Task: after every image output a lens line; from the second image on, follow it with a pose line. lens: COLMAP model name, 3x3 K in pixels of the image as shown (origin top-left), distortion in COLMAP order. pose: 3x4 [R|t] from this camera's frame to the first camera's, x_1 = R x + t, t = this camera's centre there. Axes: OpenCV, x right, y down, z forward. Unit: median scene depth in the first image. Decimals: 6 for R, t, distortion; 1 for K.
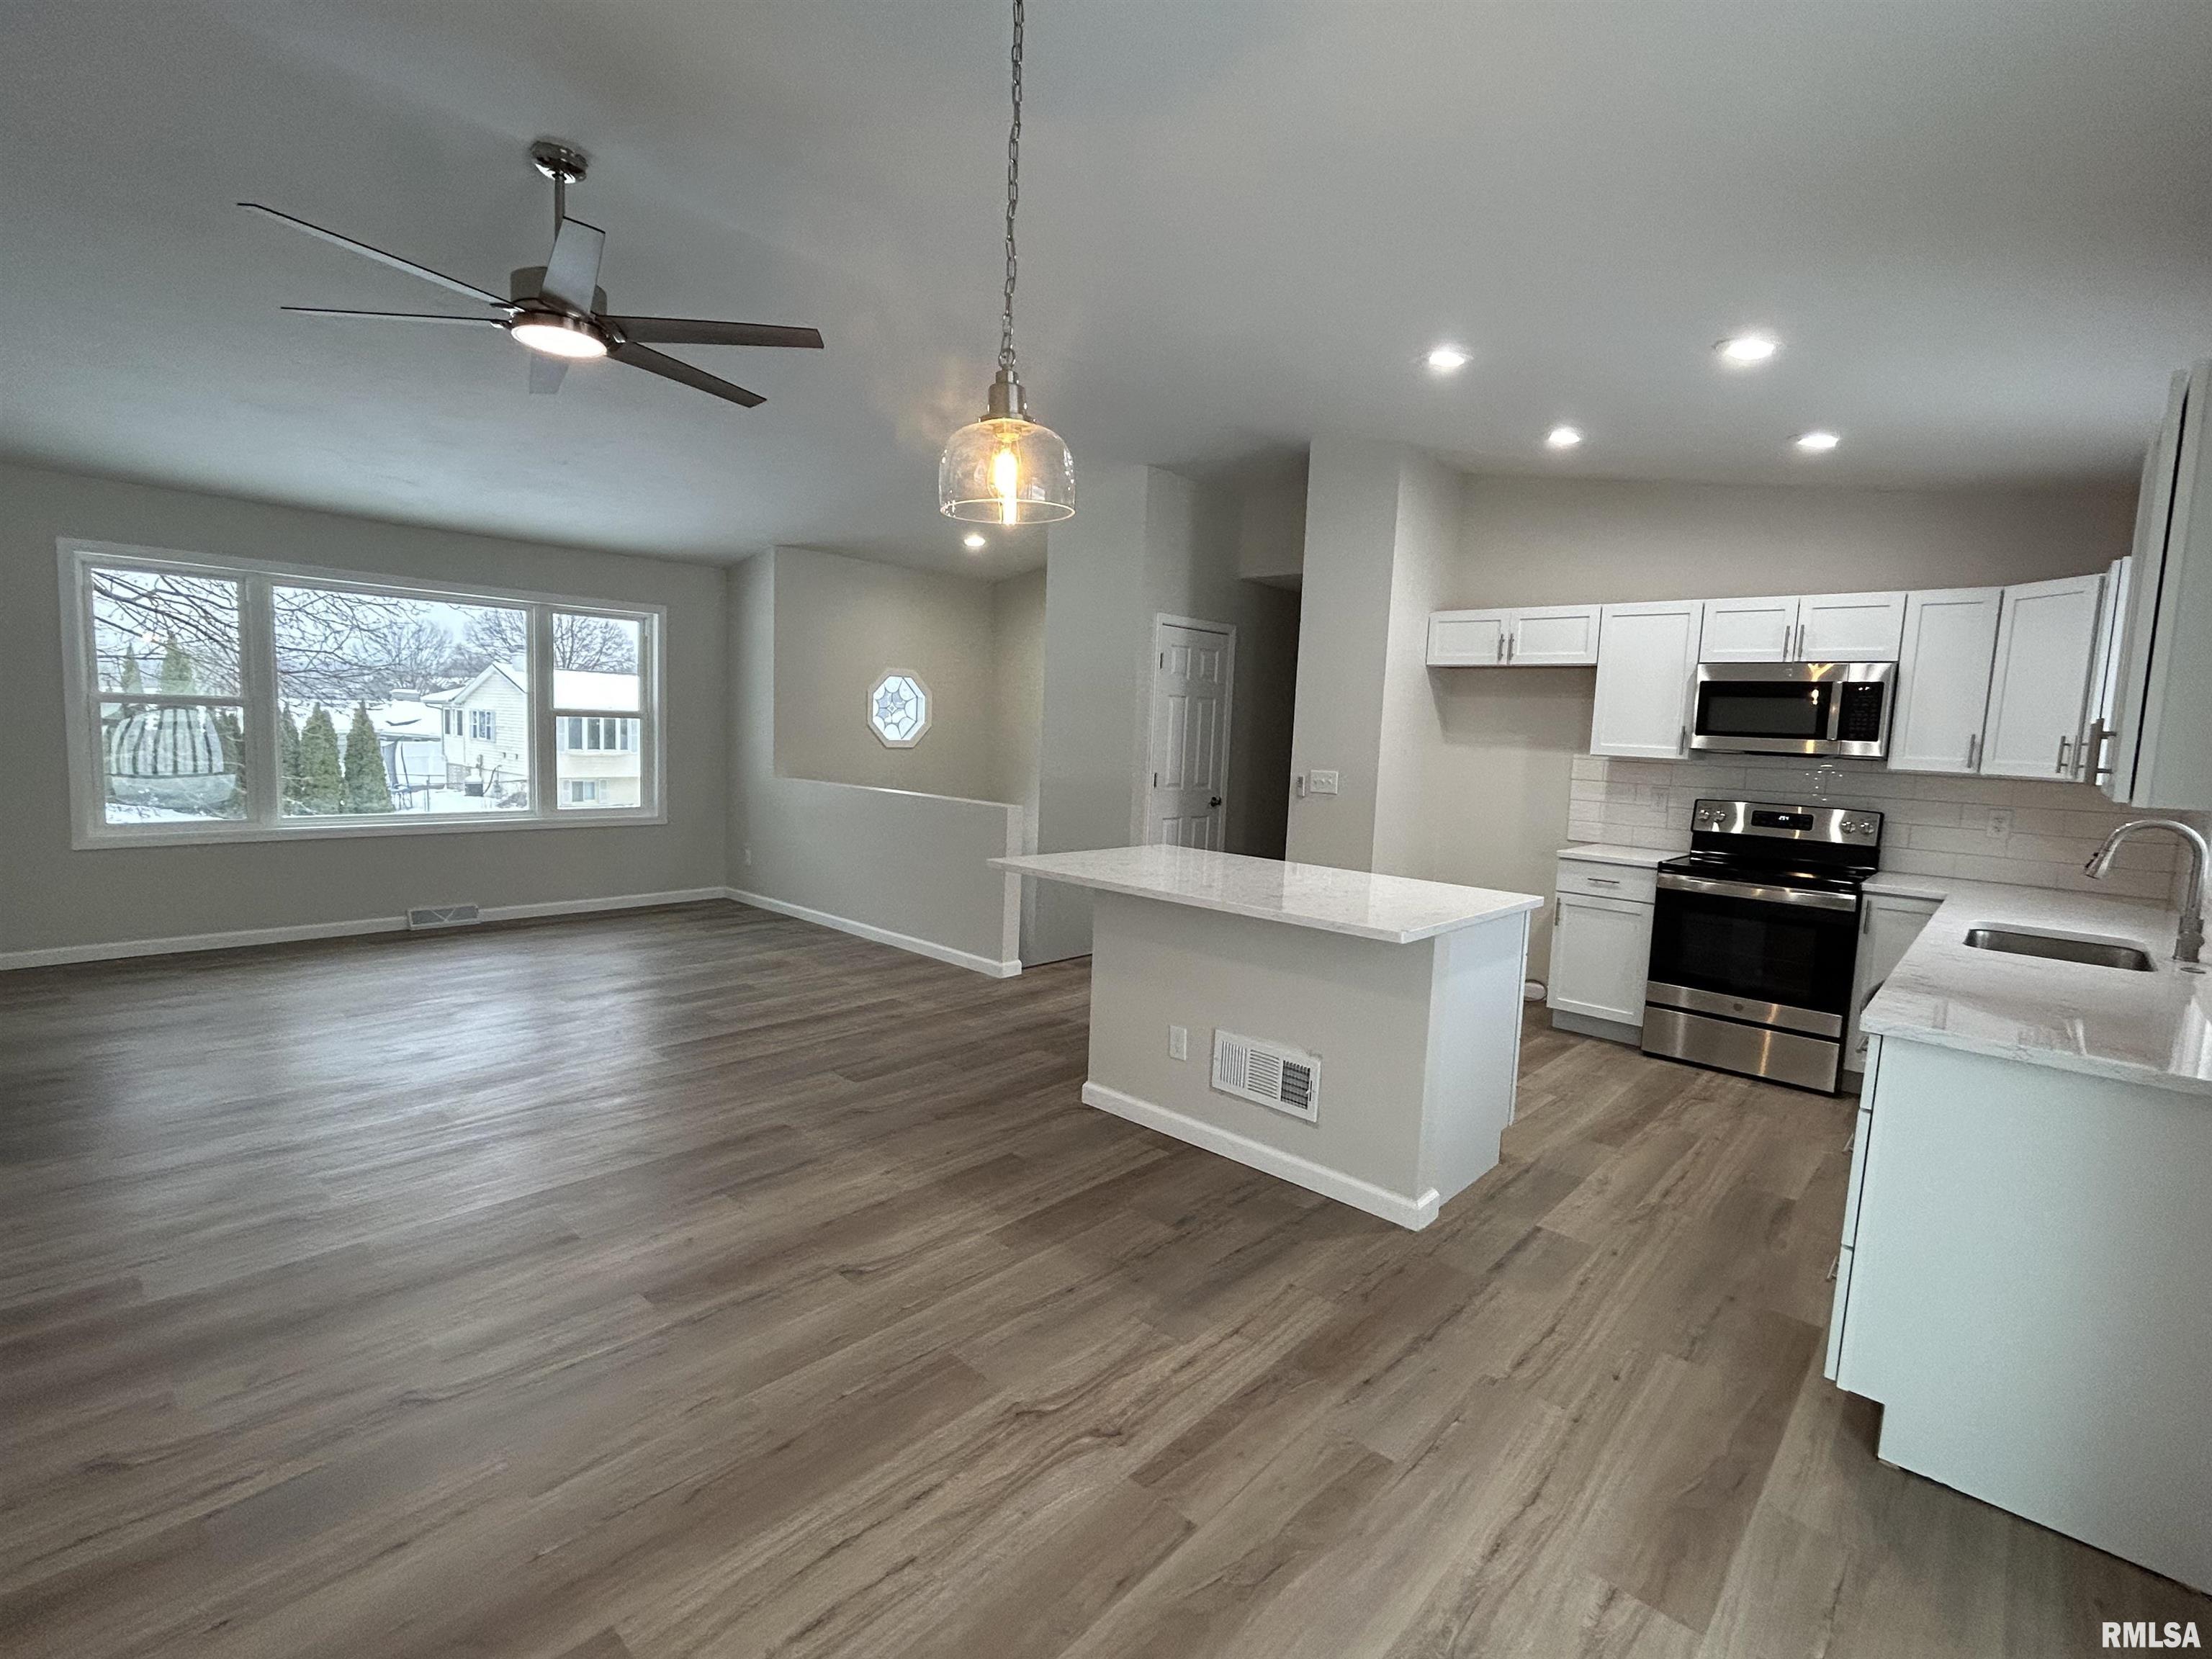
lens RADIAL K [[1026.0, 0, 1110.3], [0, 1026.0, 823.8], [0, 0, 1]] dist [0.023462, -0.000308]
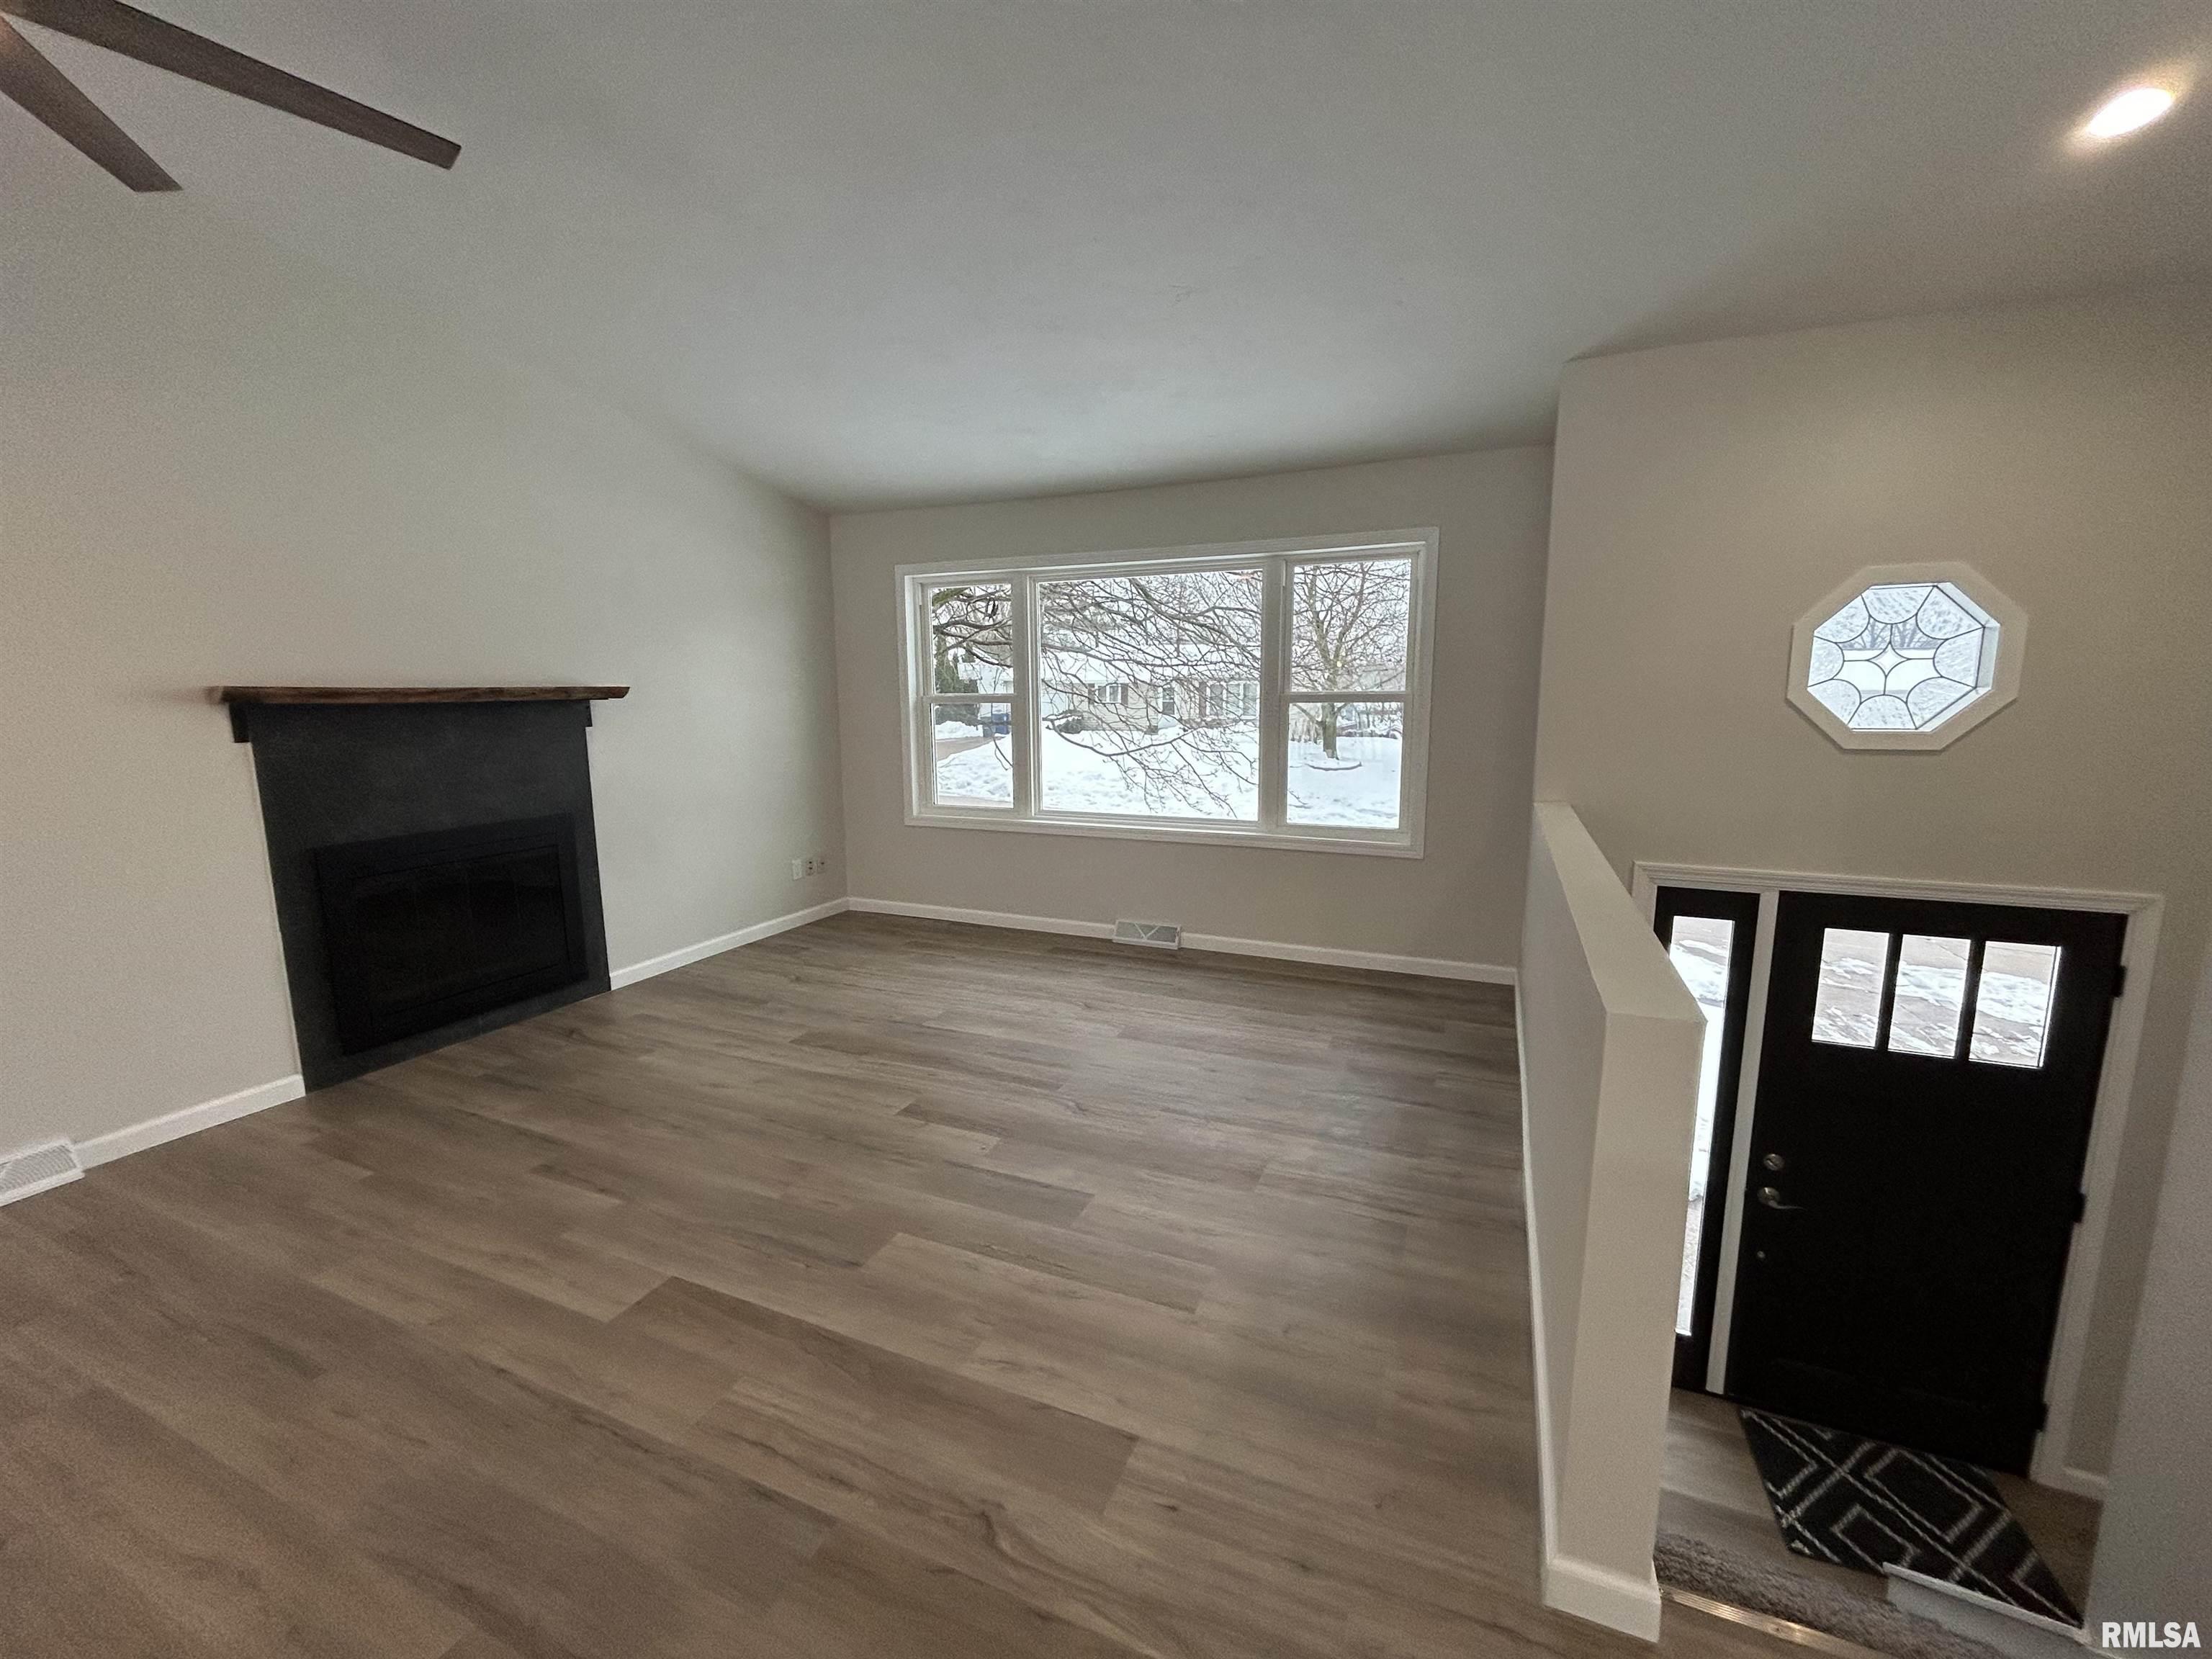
lens RADIAL K [[887.0, 0, 1102.8], [0, 887.0, 826.5], [0, 0, 1]] dist [-0.000927, -0.000626]
pose [[0.325692, 0.100963, -0.940070, 0.068836], [-0.071940, 0.994046, 0.081836, -0.080911], [0.942735, 0.040975, 0.331016, 0.942973]]
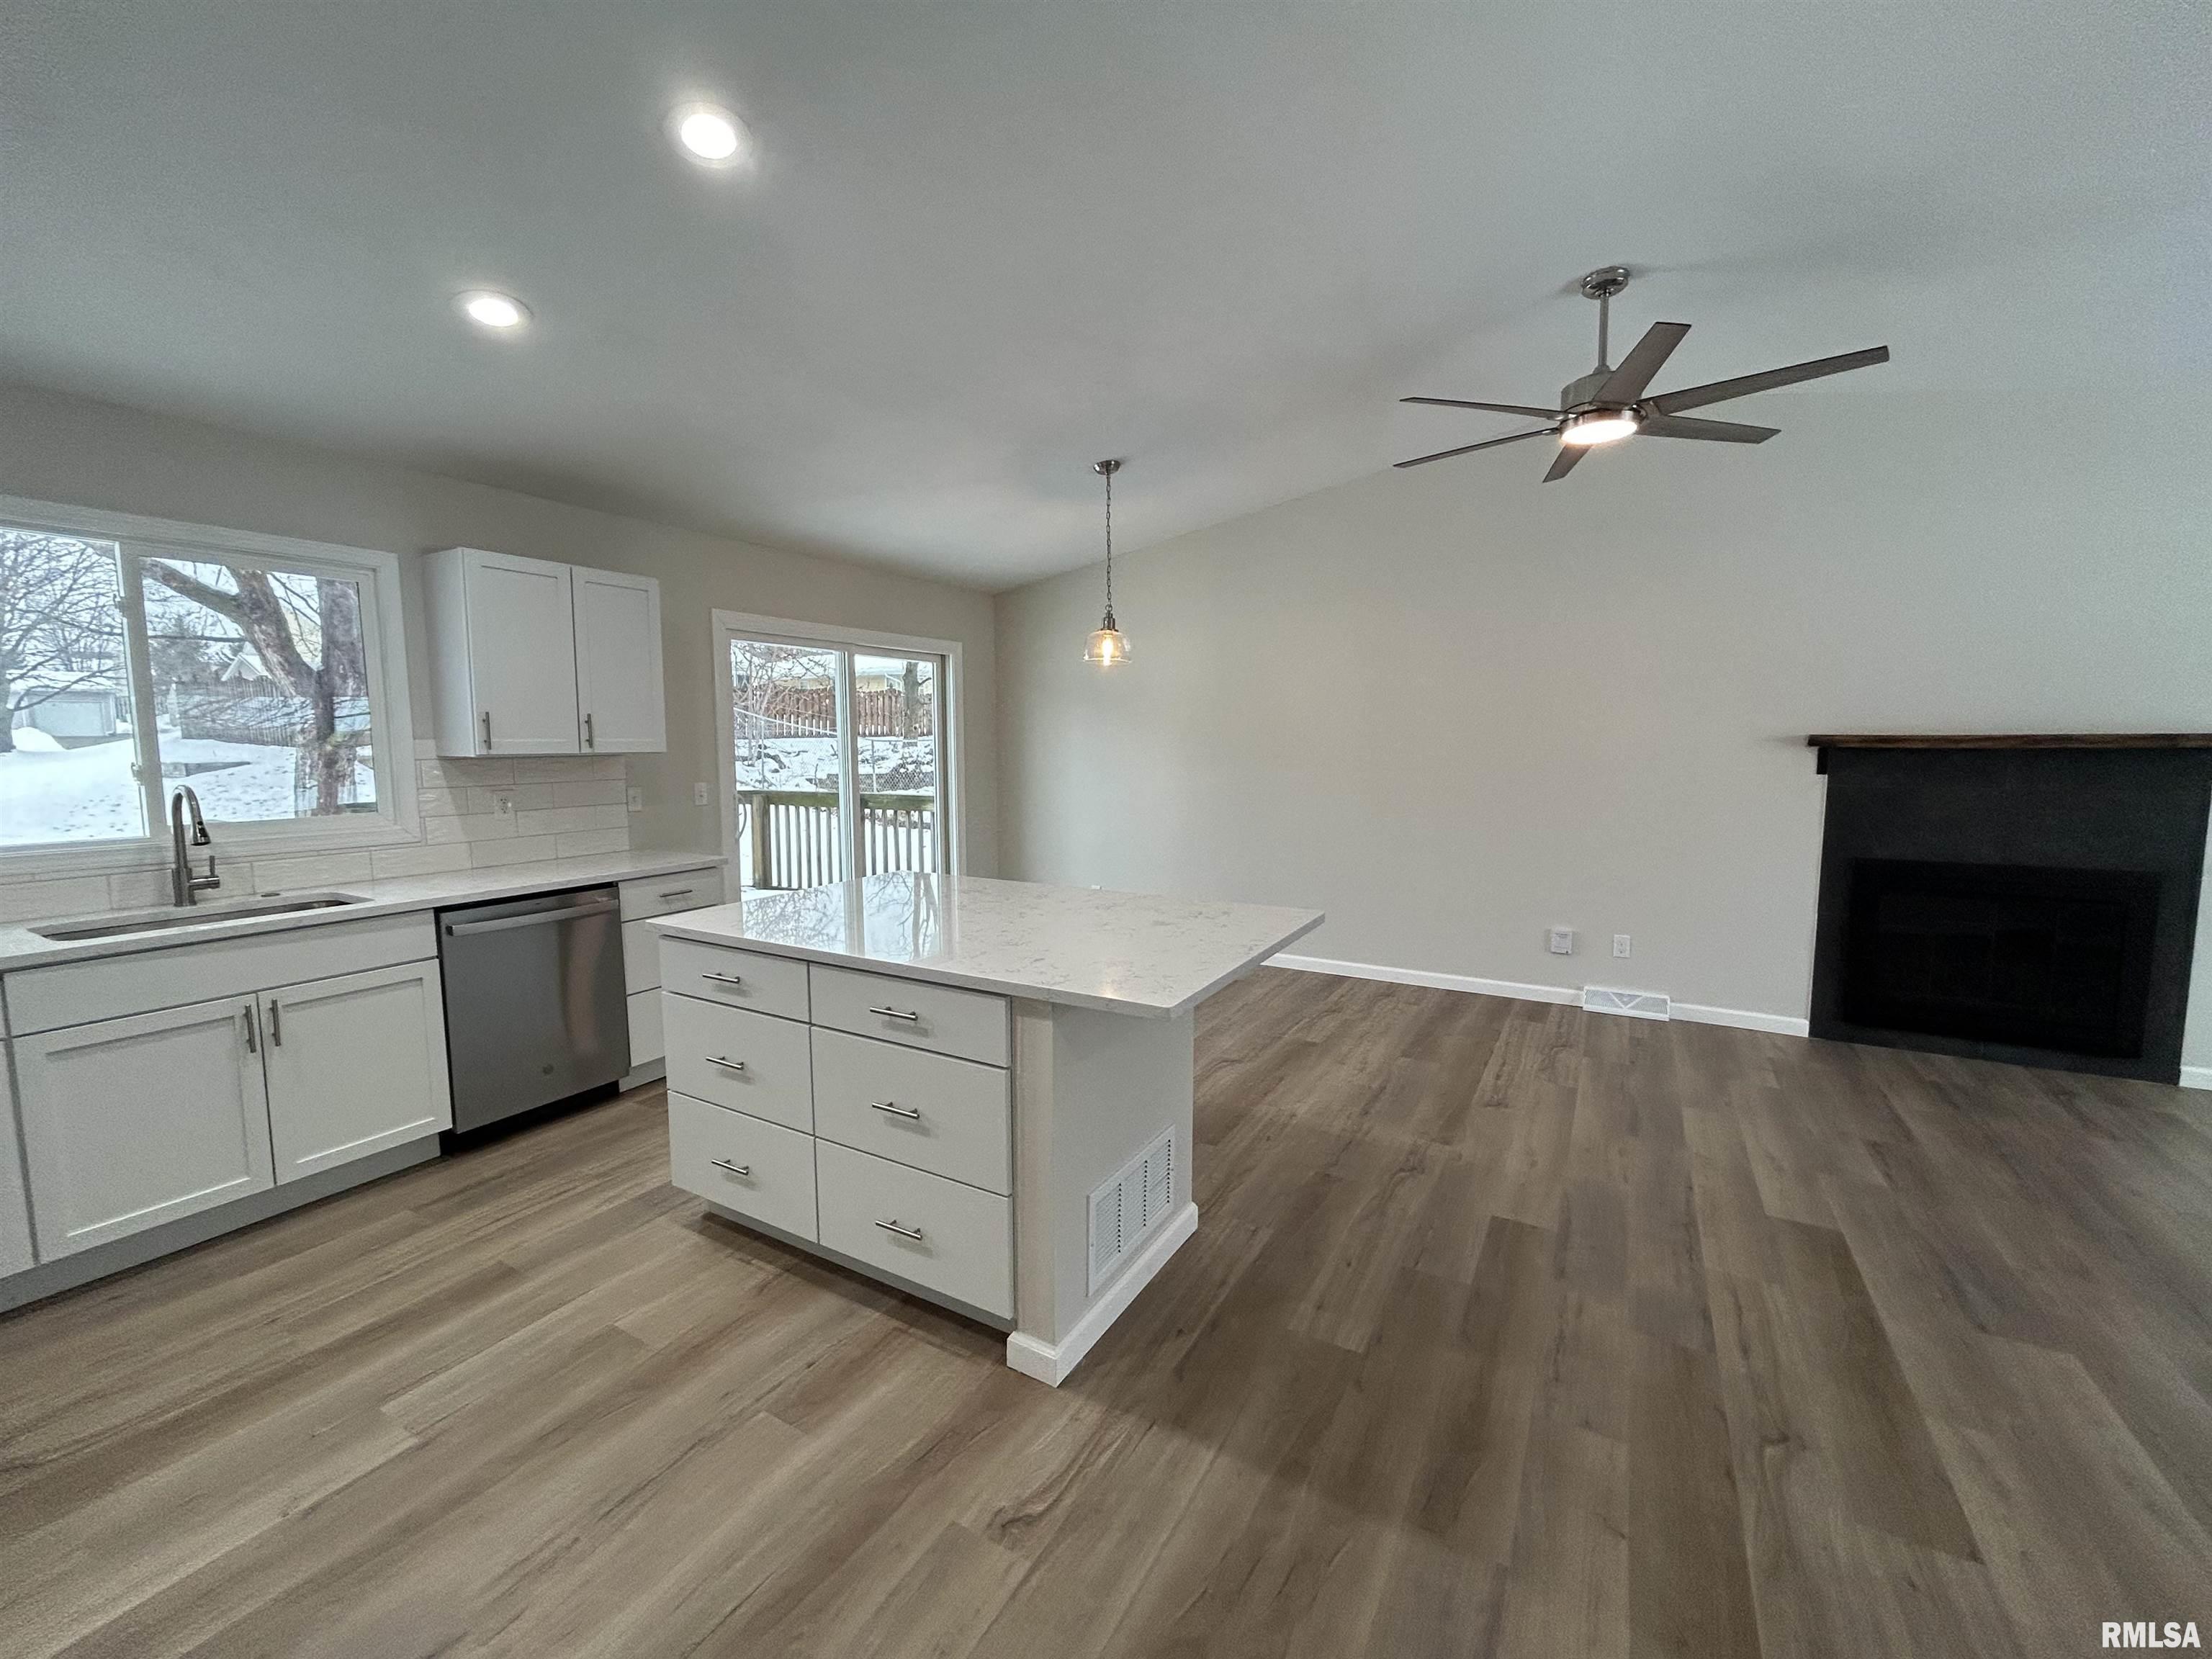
lens RADIAL K [[887.0, 0, 1104.9], [0, 887.0, 835.5], [0, 0, 1]] dist [-0.000927, -0.000626]
pose [[-0.977748, -0.015237, -0.209228, 0.148197], [-0.057254, 0.978877, 0.196269, -0.114983], [0.201818, 0.203881, -0.957968, 1.265410]]
